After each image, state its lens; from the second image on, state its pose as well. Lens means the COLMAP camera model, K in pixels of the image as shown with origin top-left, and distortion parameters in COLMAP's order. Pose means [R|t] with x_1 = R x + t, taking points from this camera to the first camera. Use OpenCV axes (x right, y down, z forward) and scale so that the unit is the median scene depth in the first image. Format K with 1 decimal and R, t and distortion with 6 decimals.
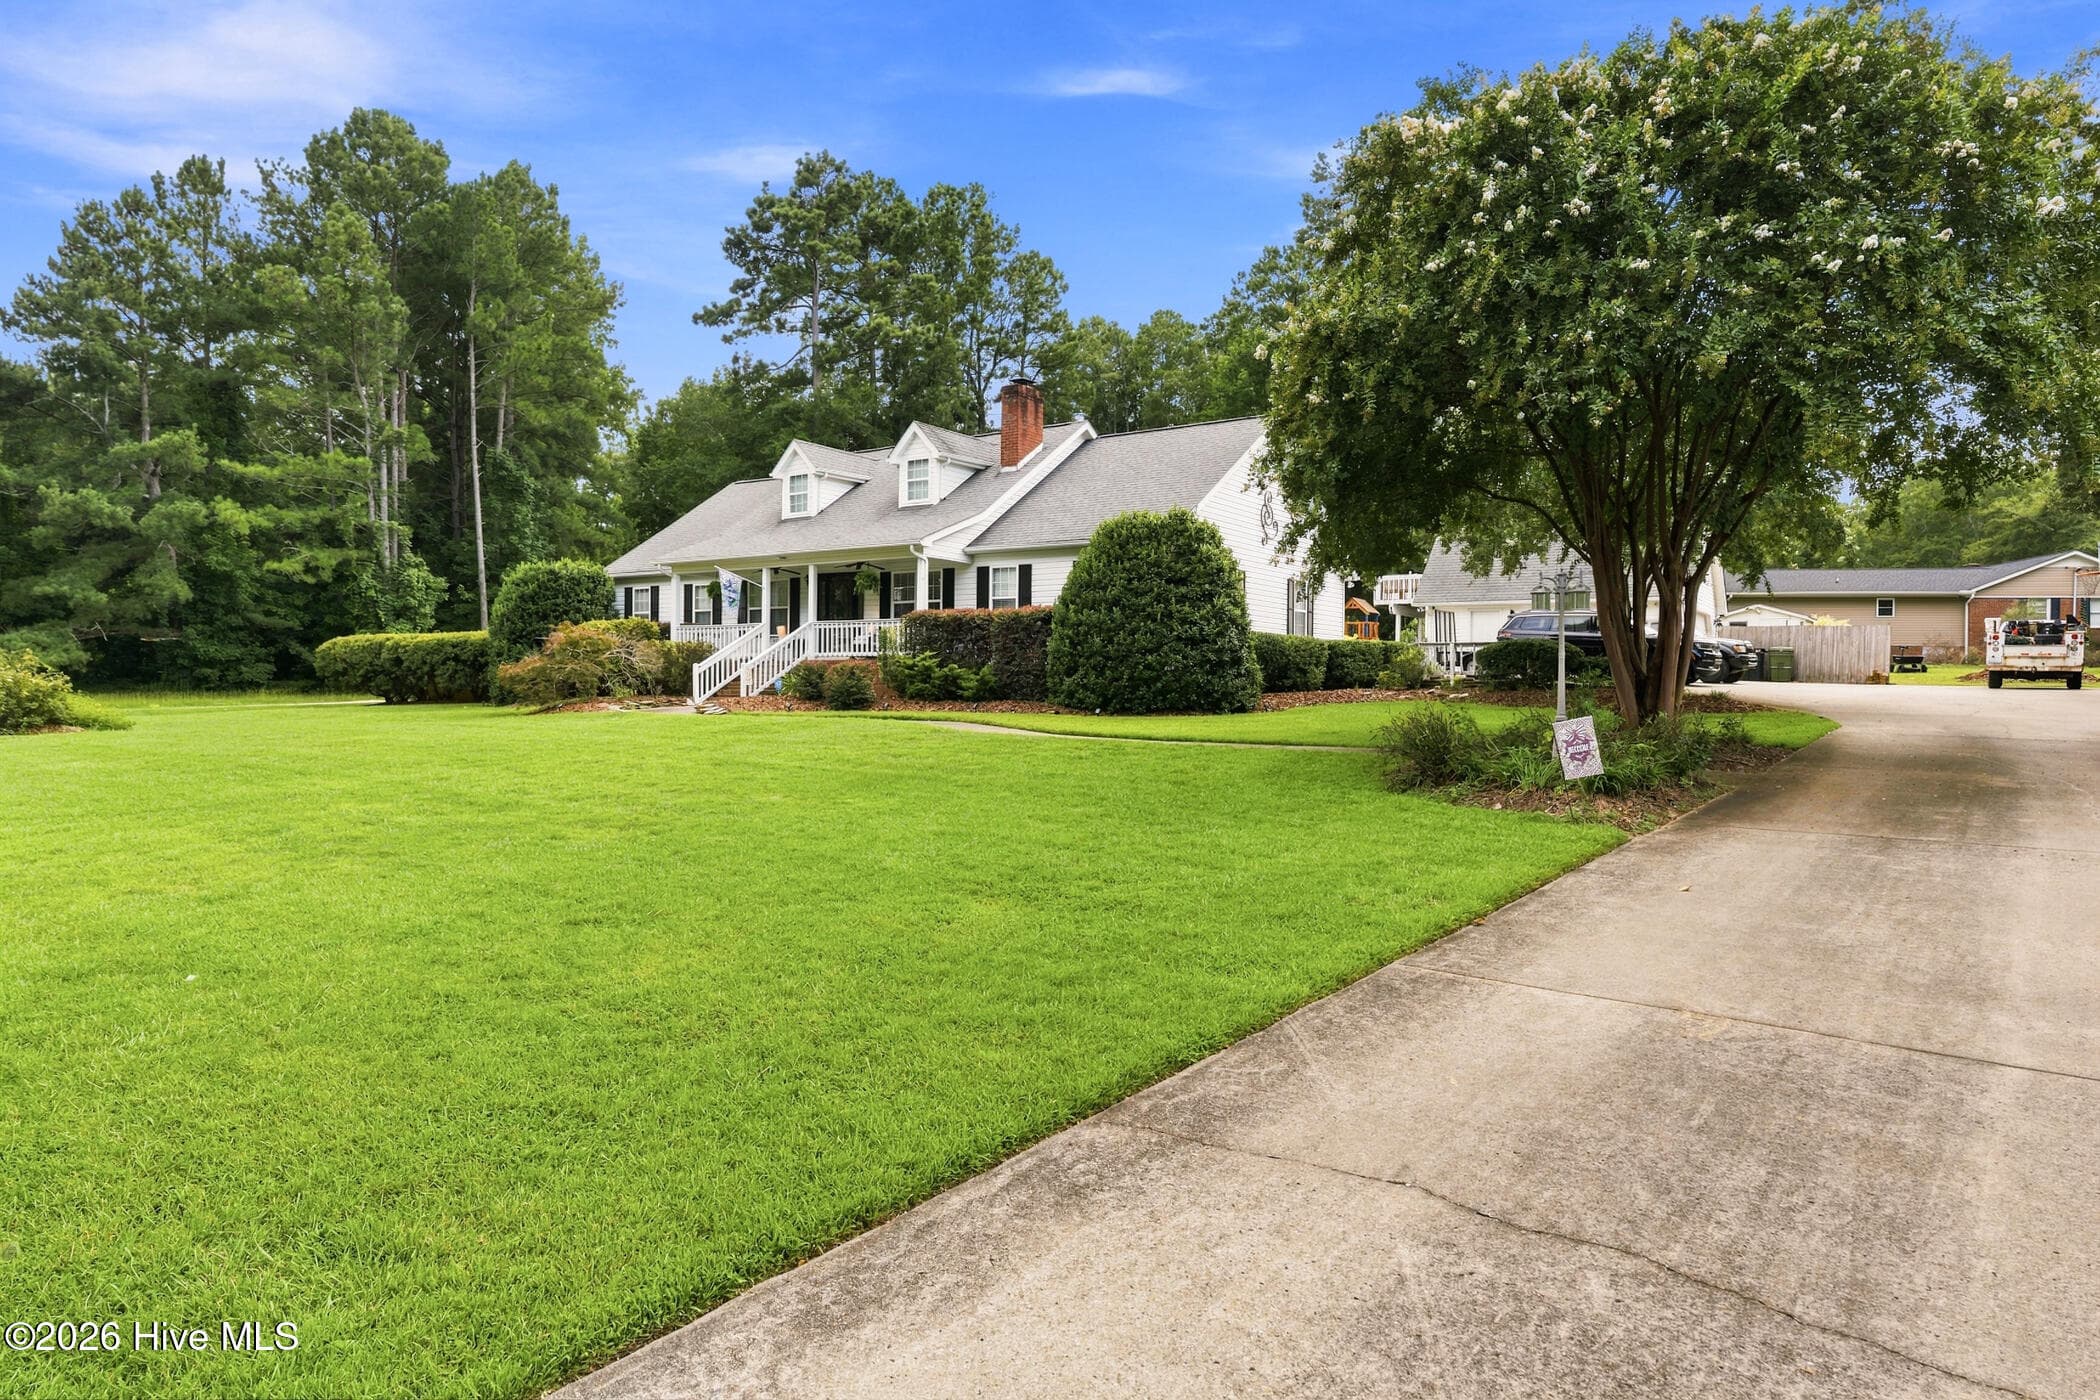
lens RADIAL K [[1252.4, 0, 1050.0], [0, 1252.4, 700.0], [0, 0, 1]] dist [-0.003500, 0.002694]
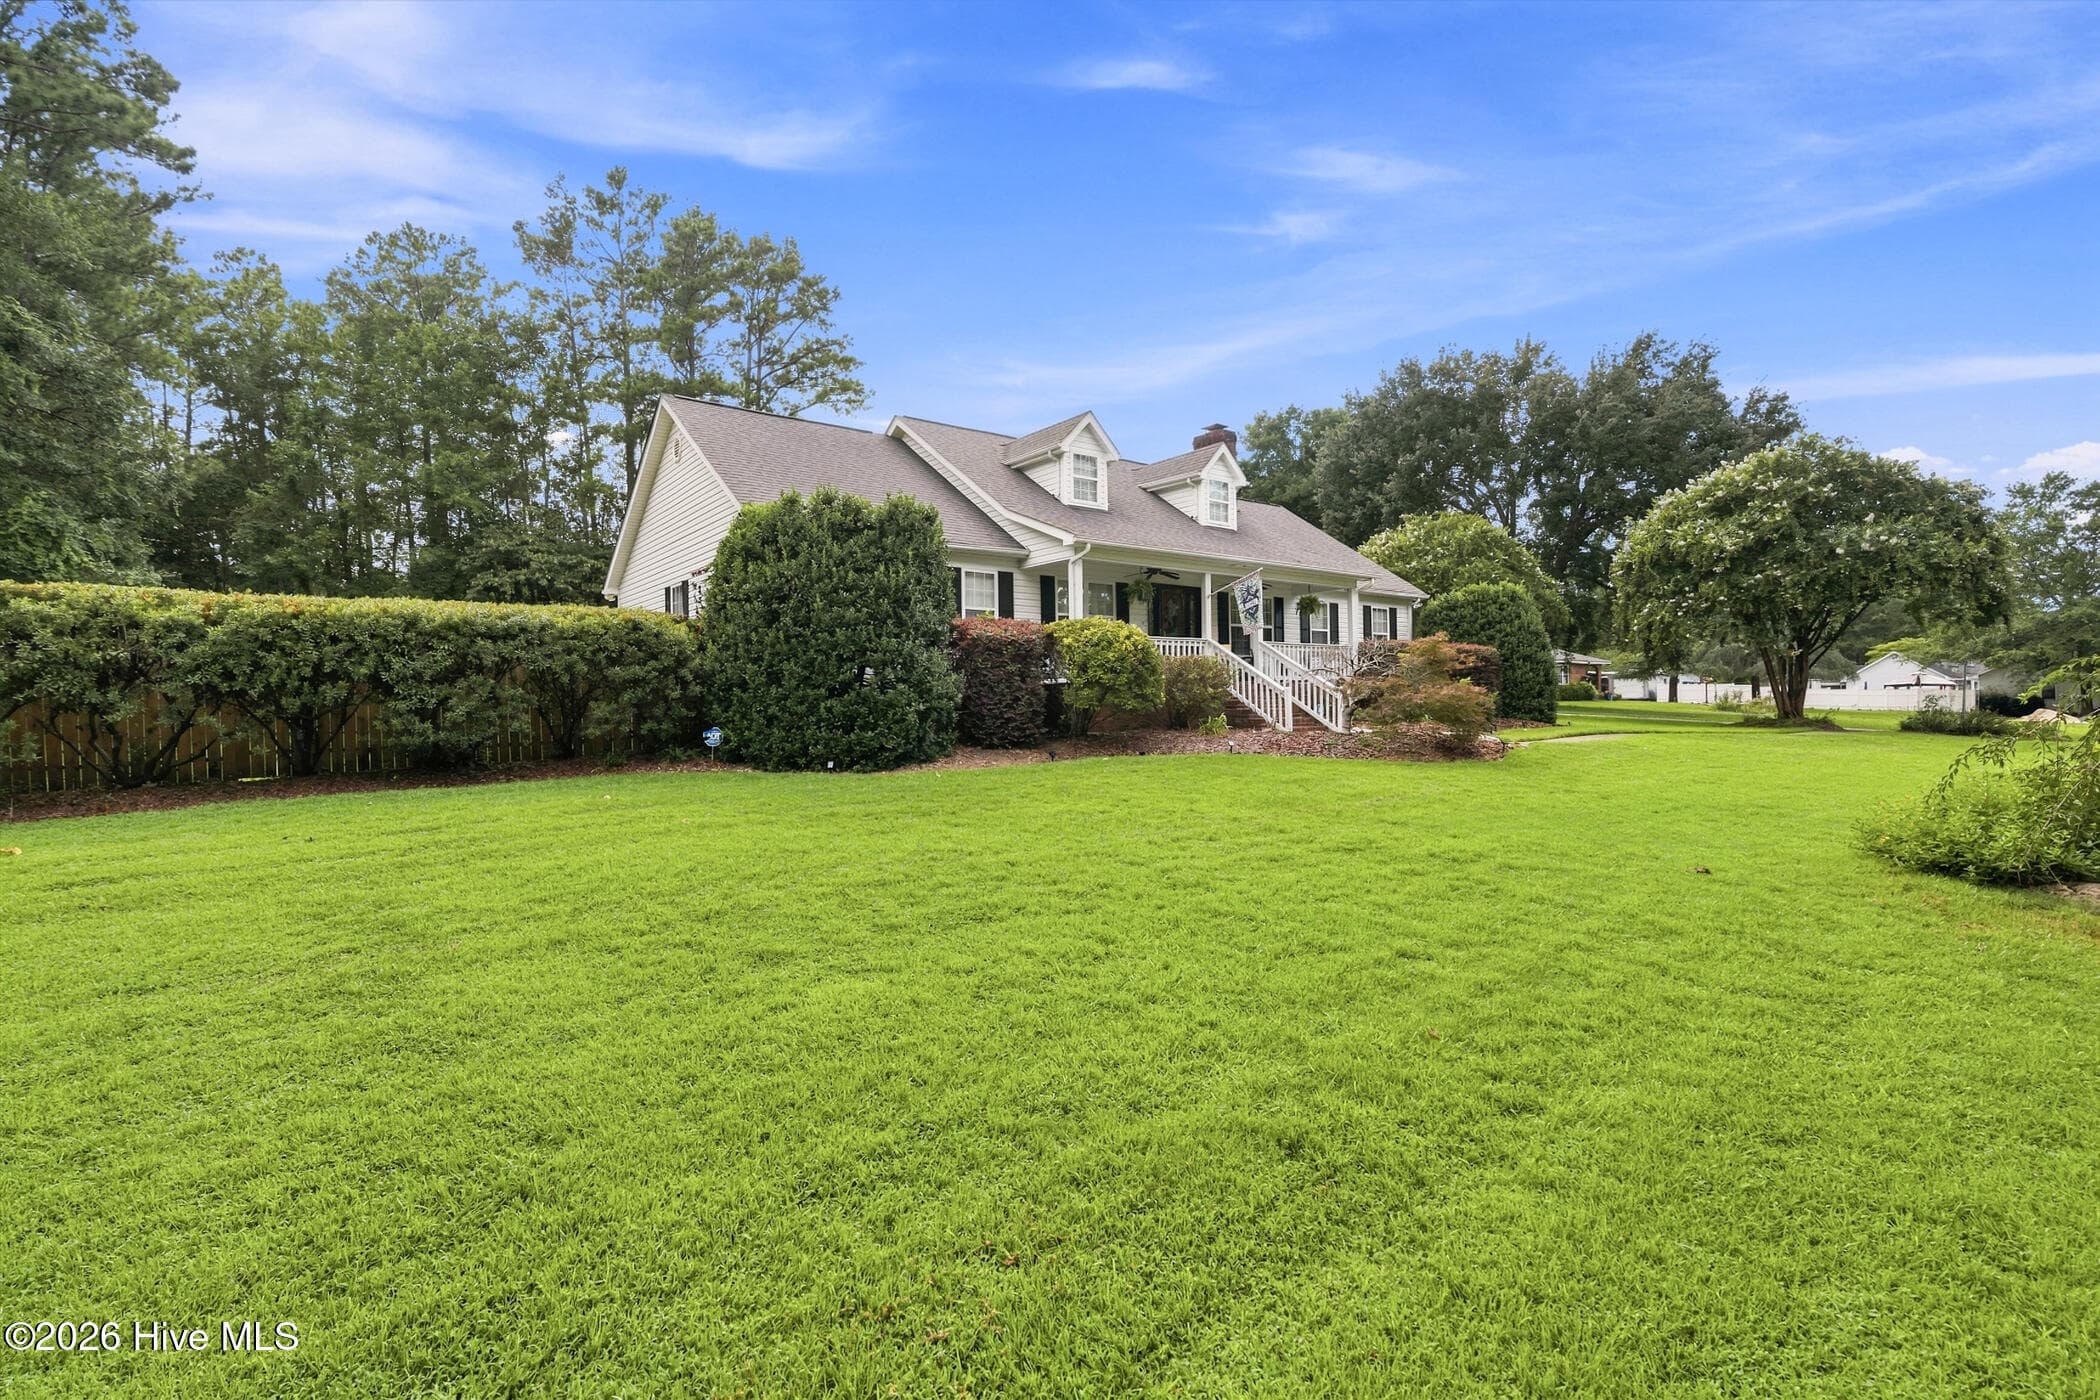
lens RADIAL K [[963.4, 0, 1044.7], [0, 963.4, 696.1], [0, 0, 1]] dist [0.001136, 0.000574]
pose [[0.305344, -0.004291, 0.952232, -0.734032], [0.022211, 0.999750, -0.002617, -0.019894], [-0.951983, 0.021950, 0.305363, 0.760160]]
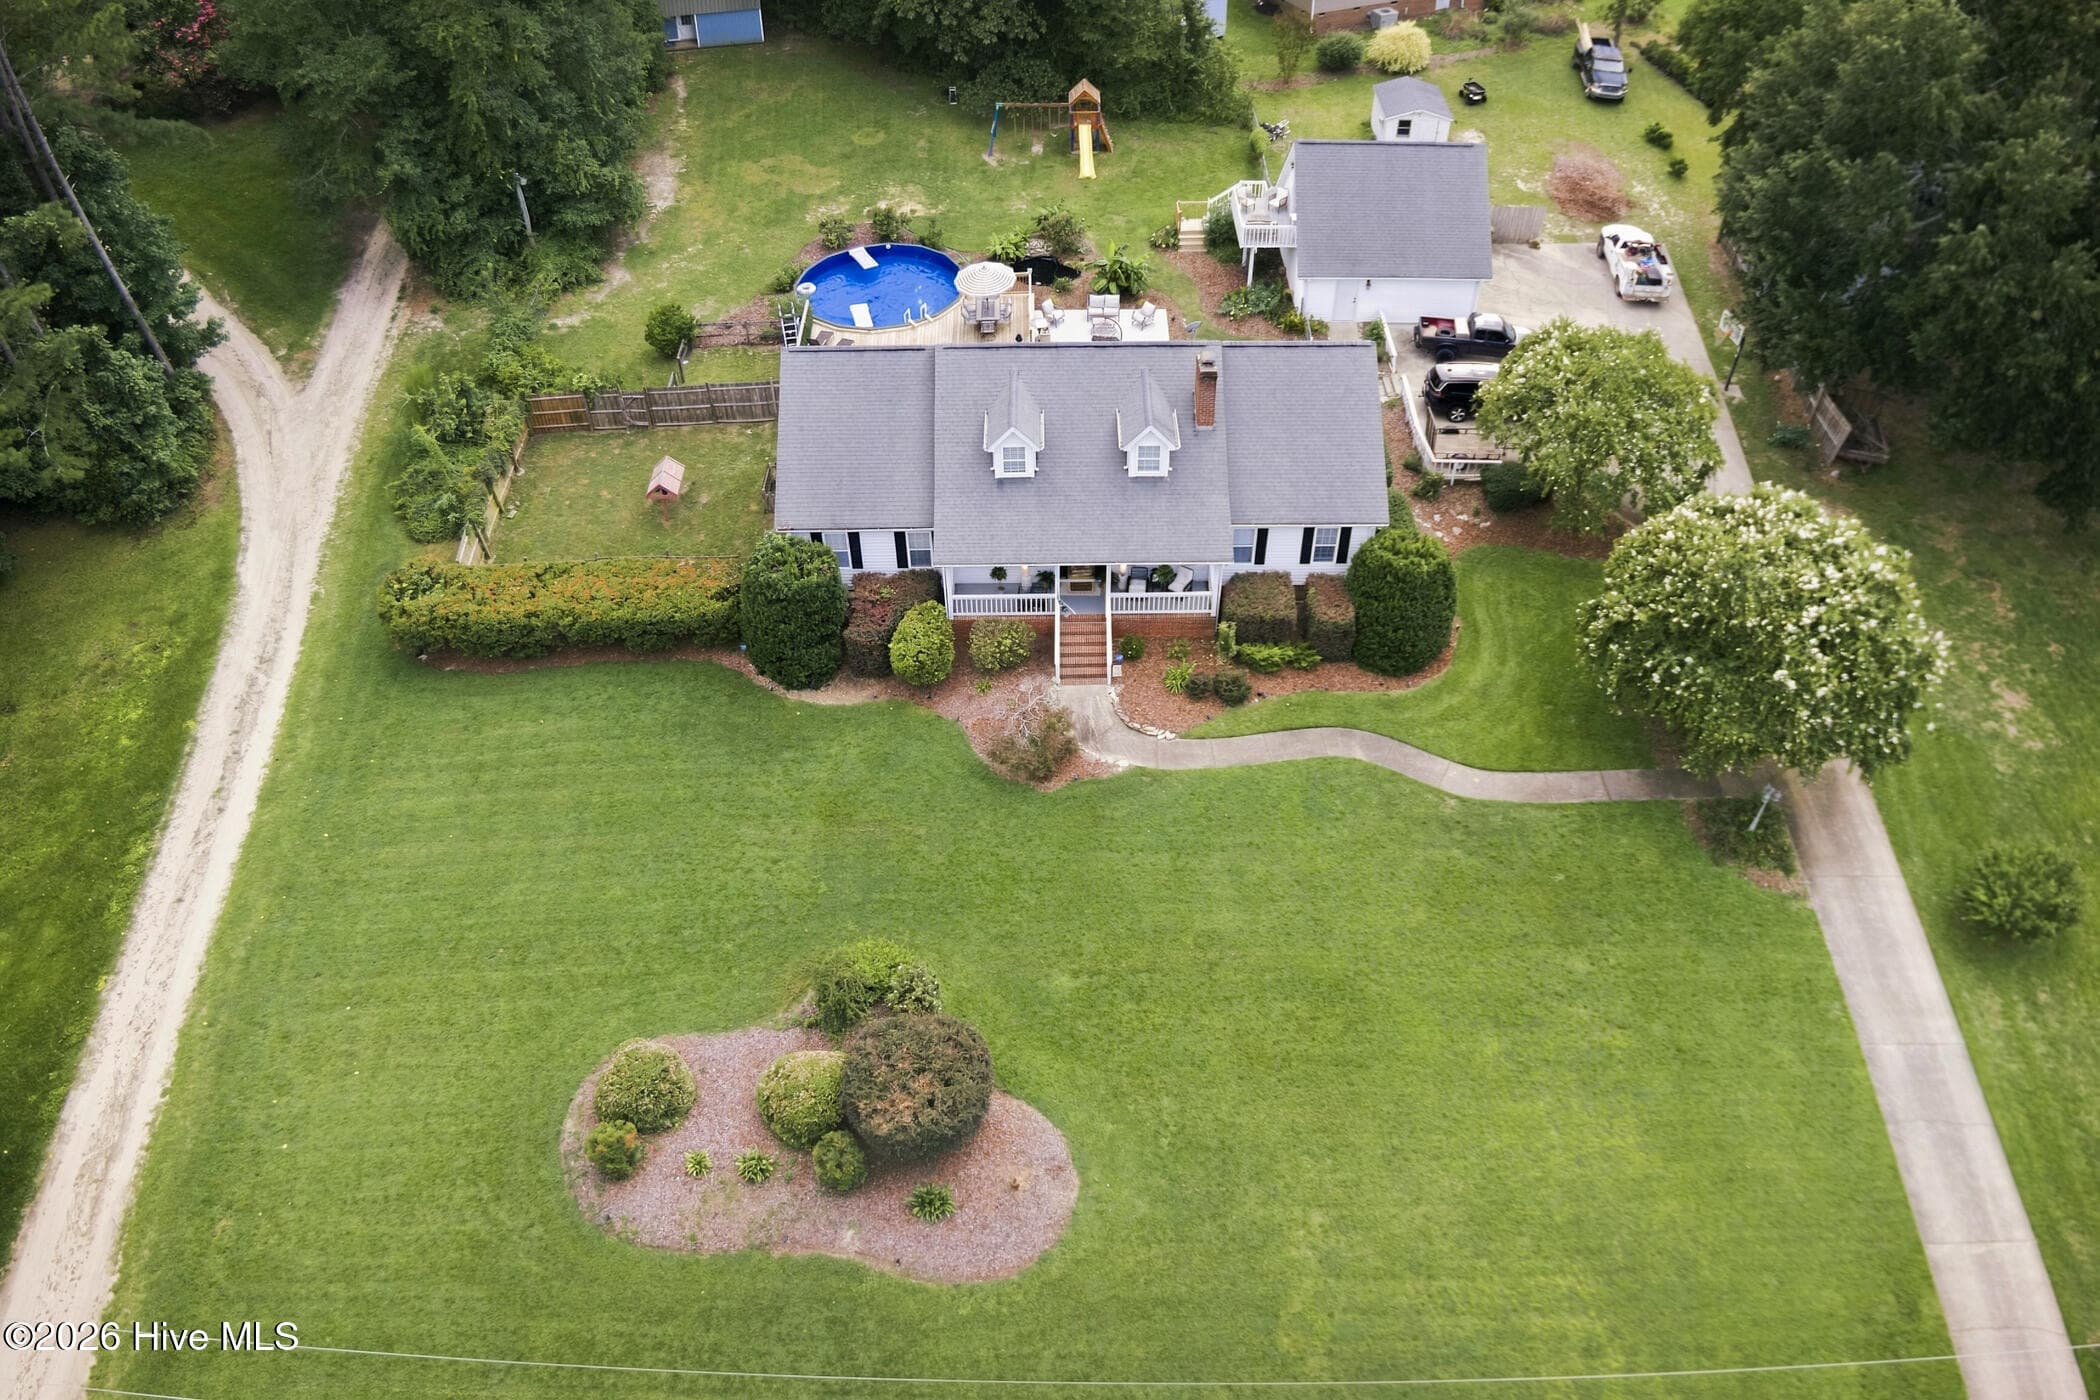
lens RADIAL K [[1489.5, 0, 1055.1], [0, 1489.5, 693.0], [0, 0, 1]] dist [-0.116571, -0.001649]
pose [[0.813144, -0.417906, 0.405156, -0.750061], [0.022108, 0.717743, 0.695957, -0.888335], [-0.581642, -0.556956, 0.592867, 0.027238]]
